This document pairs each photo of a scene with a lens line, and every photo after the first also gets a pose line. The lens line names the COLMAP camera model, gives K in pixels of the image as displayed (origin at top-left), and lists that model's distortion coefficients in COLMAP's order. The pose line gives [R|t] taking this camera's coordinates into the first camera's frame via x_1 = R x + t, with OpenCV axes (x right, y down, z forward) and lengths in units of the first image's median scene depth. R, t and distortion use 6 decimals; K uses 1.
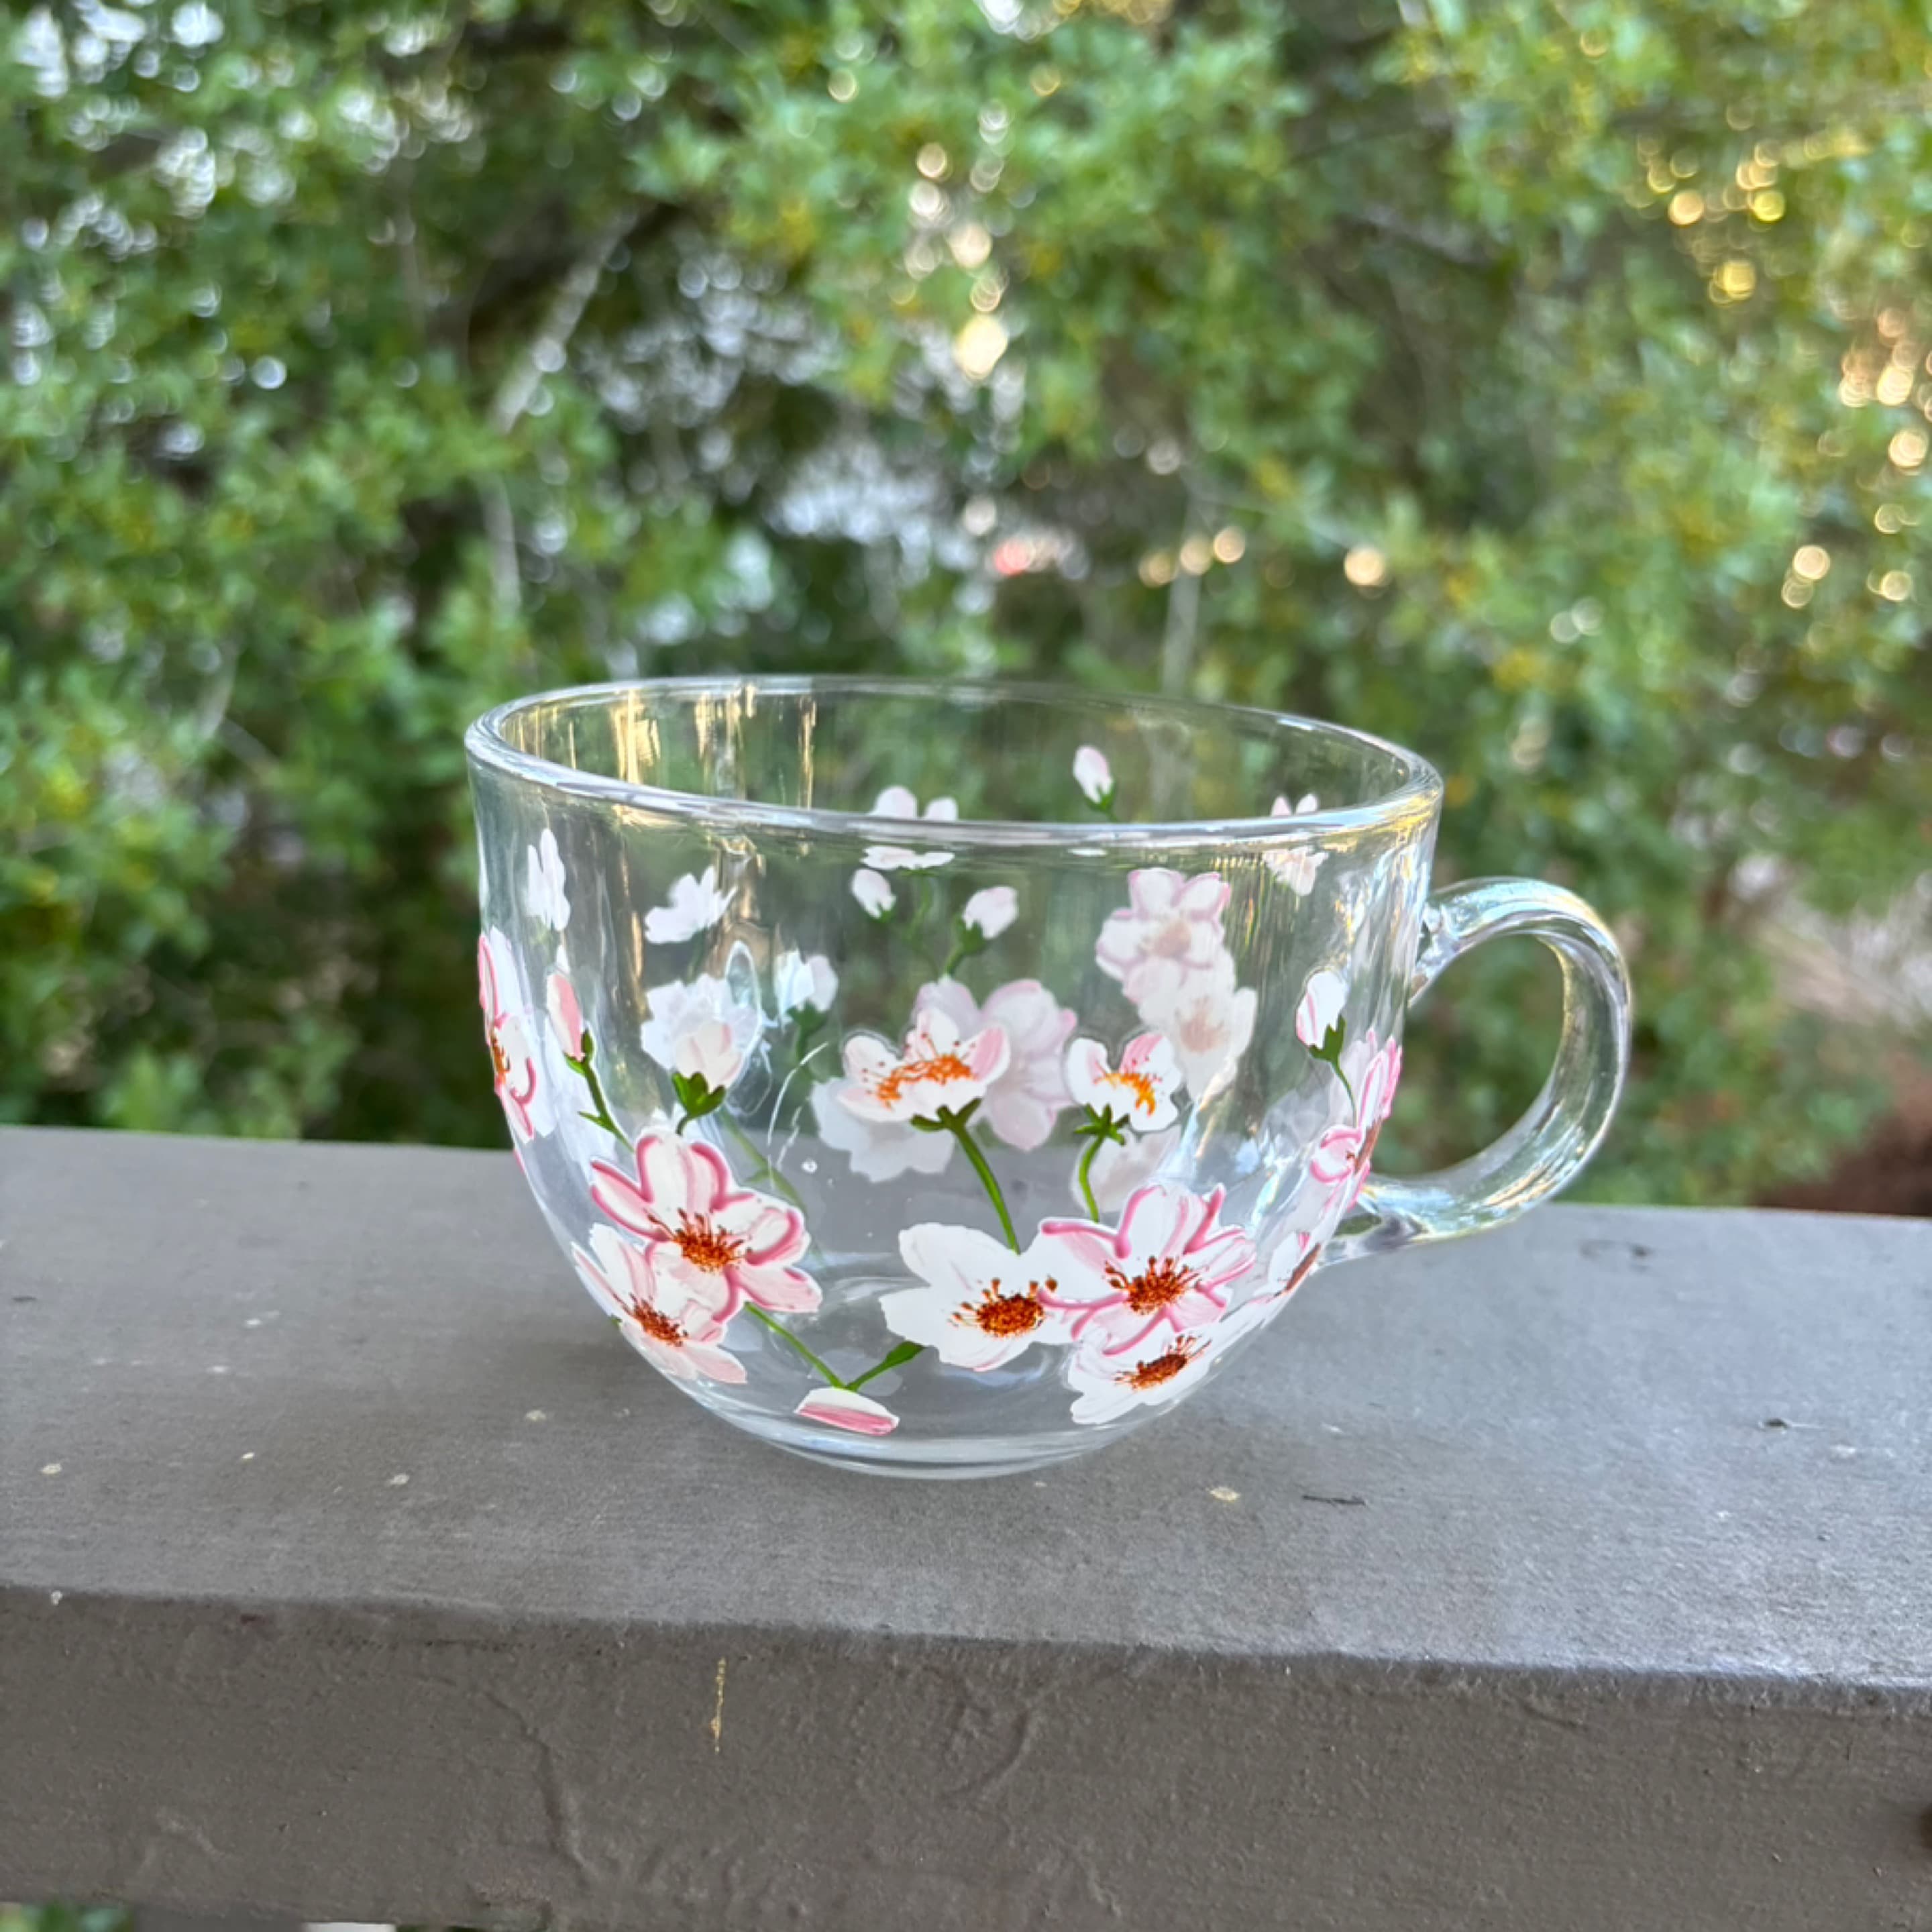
lens RADIAL K [[2007.6, 0, 941.6], [0, 2007.6, 1109.9], [0, 0, 1]] dist [-0.019998, 0.029783]
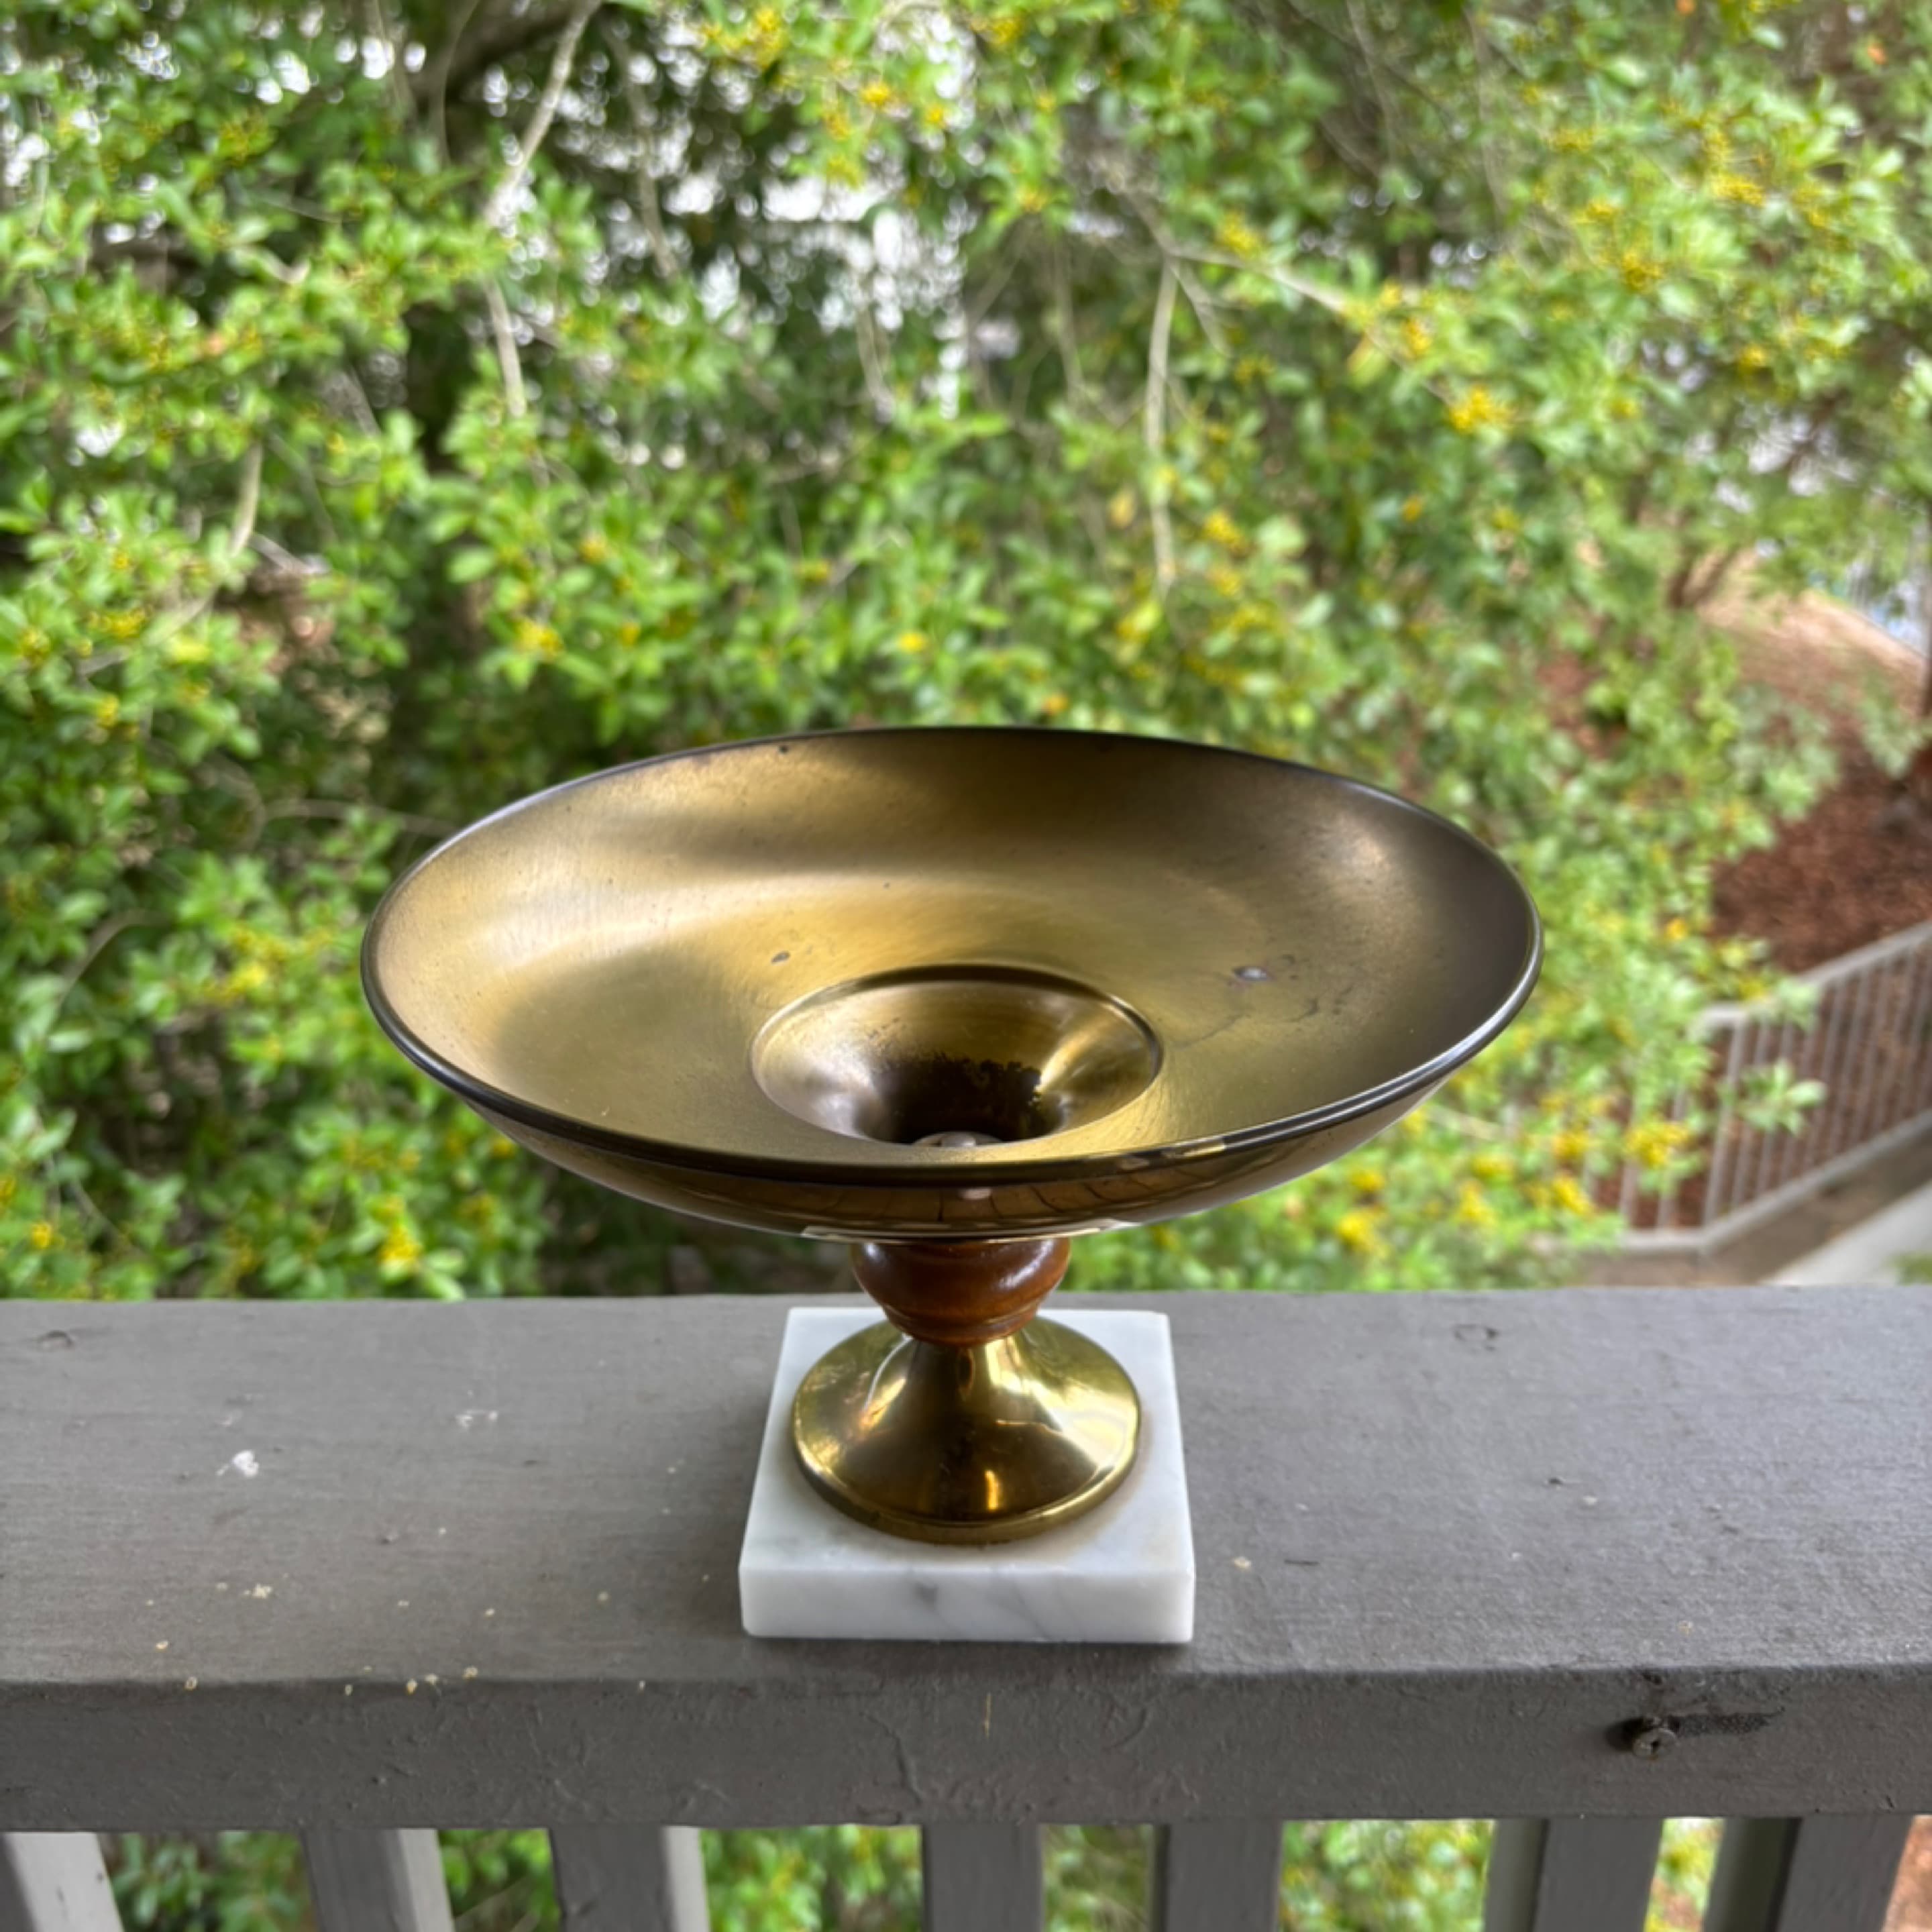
lens RADIAL K [[2057.7, 0, 966.0], [0, 2057.7, 966.0], [0, 0, 1]] dist [-0.028616, 0.101603]
pose [[0.998245, -0.057332, 0.014835, -0.117076], [0.055124, 0.991114, 0.121055, -0.647274], [-0.021643, -0.120025, 0.992535, -0.865176]]
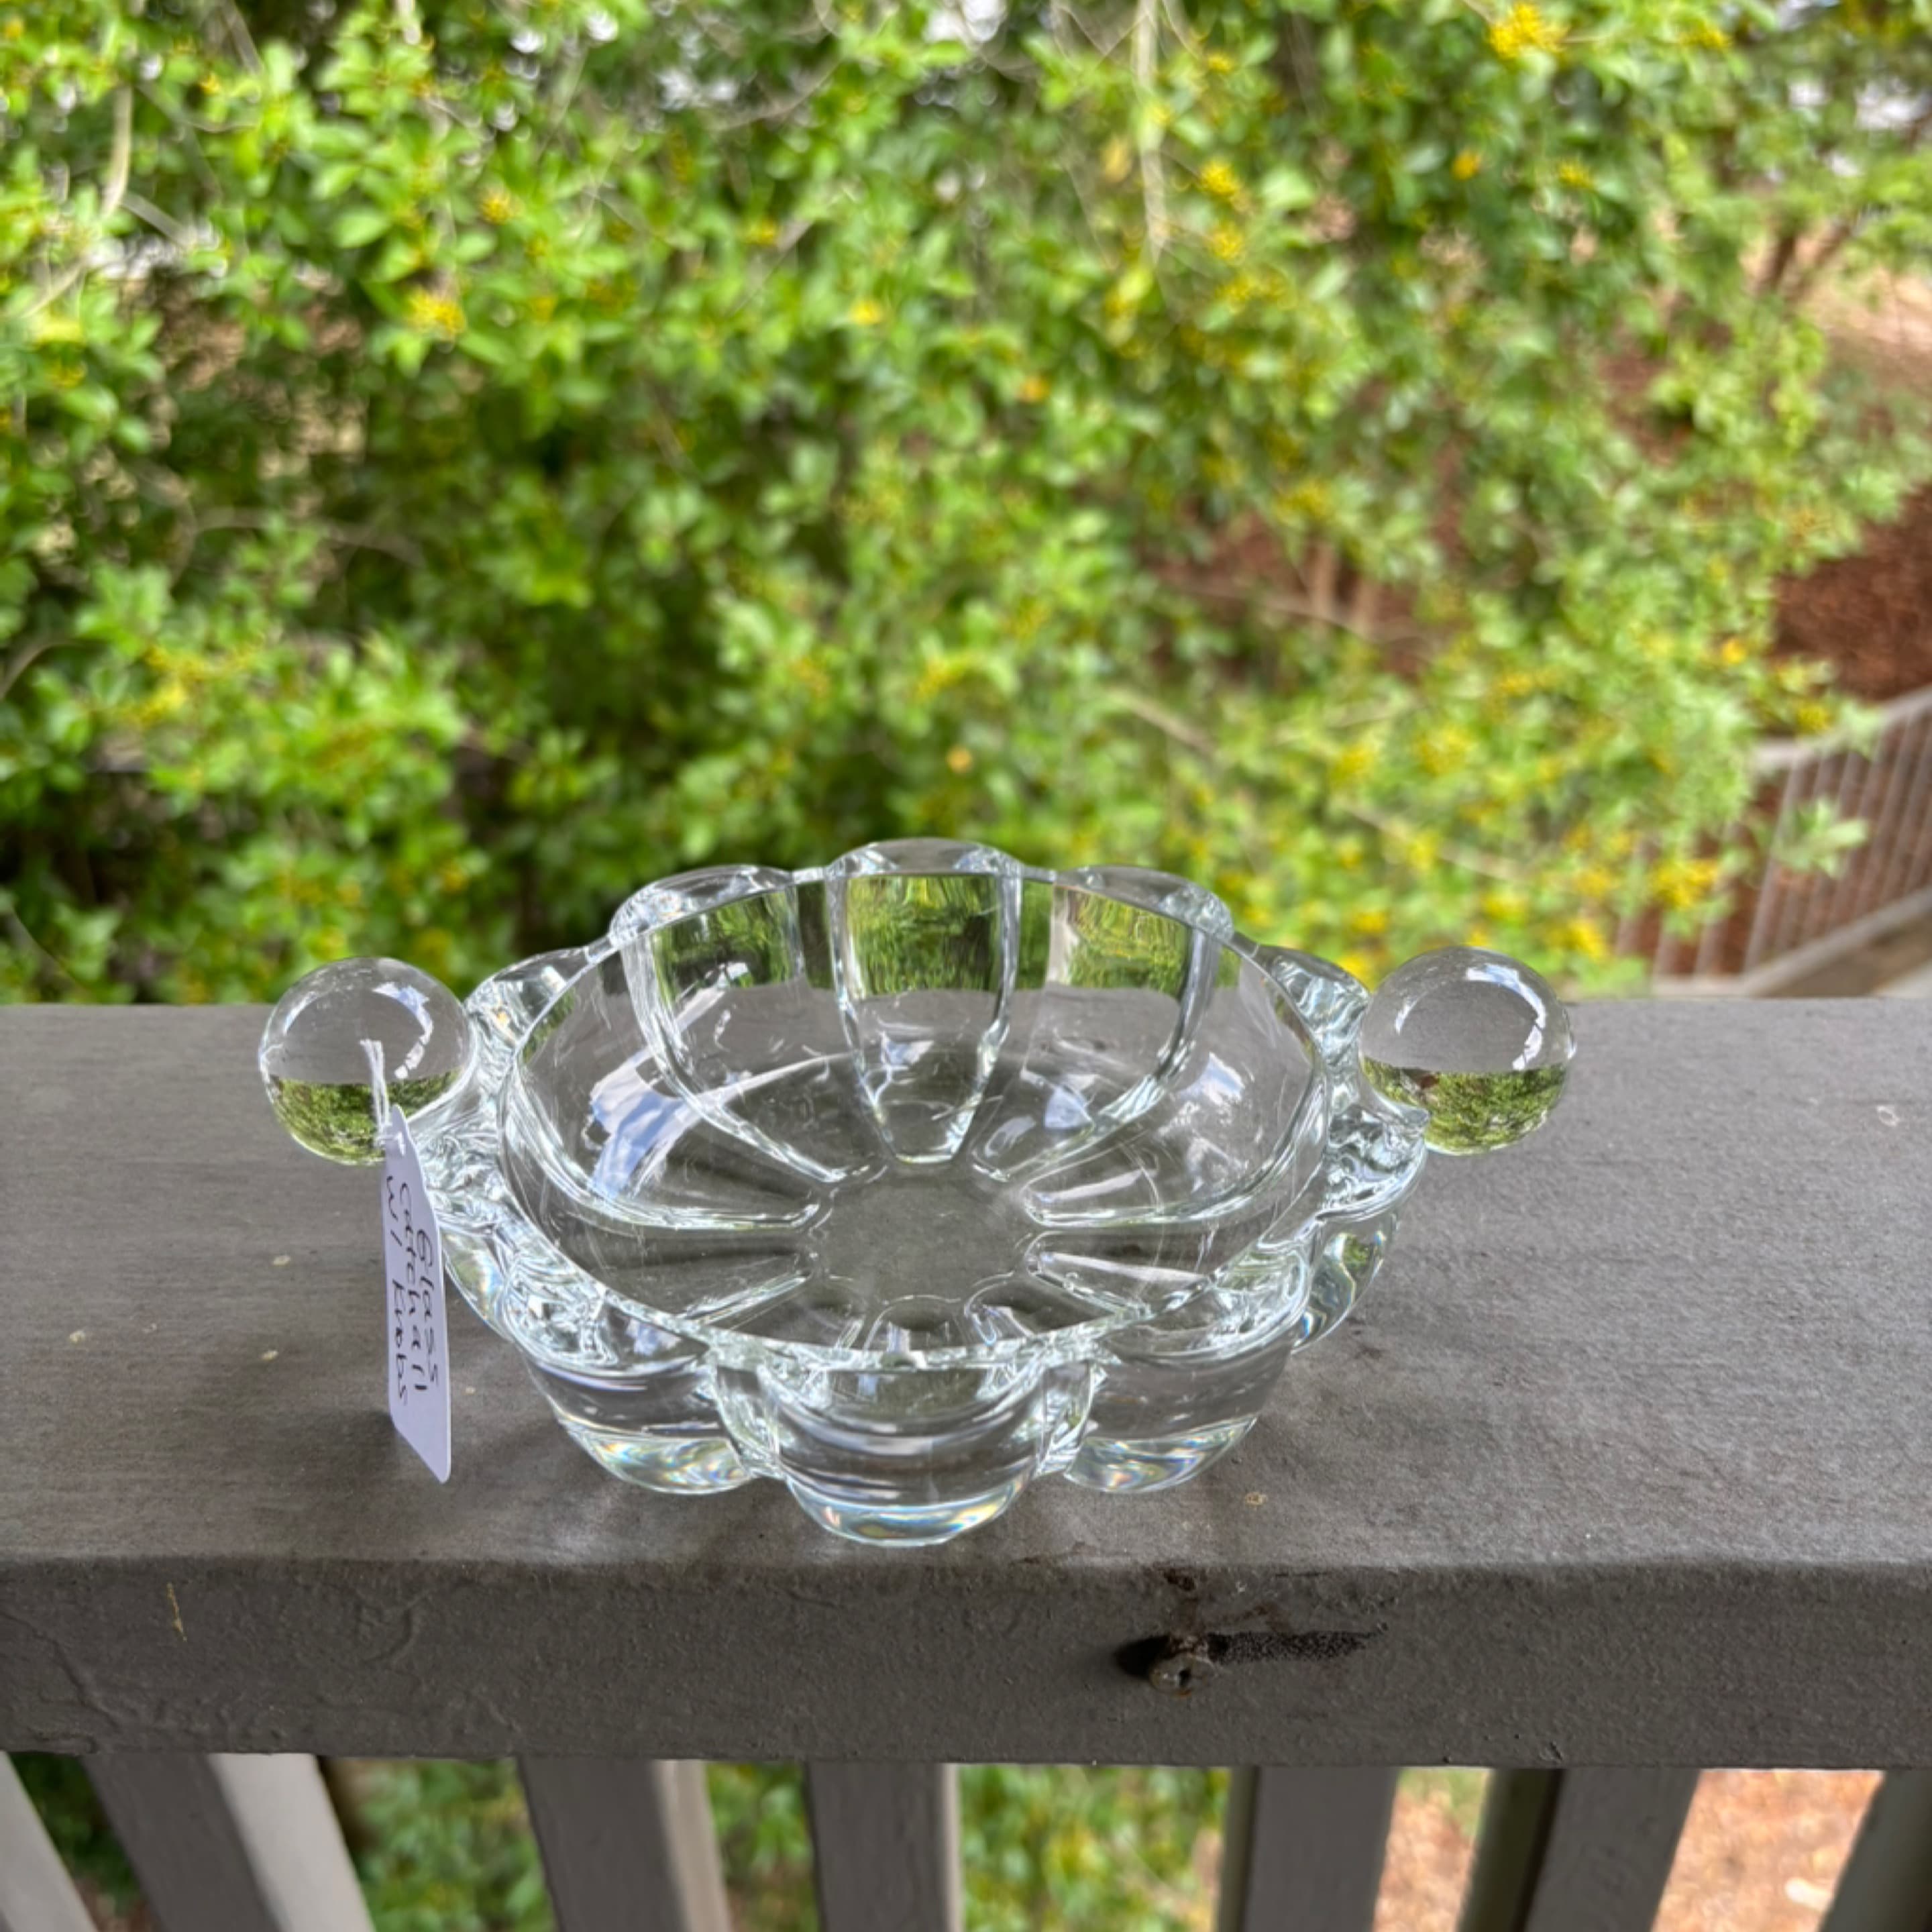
lens RADIAL K [[2013.1, 0, 967.7], [0, 2013.1, 1082.9], [0, 0, 1]] dist [-0.006767, 0.008815]
pose [[0.997826, -0.050203, -0.042697, 0.458280], [0.060475, 0.954976, 0.290455, -0.364148], [0.026193, -0.292406, 0.955936, -0.120794]]
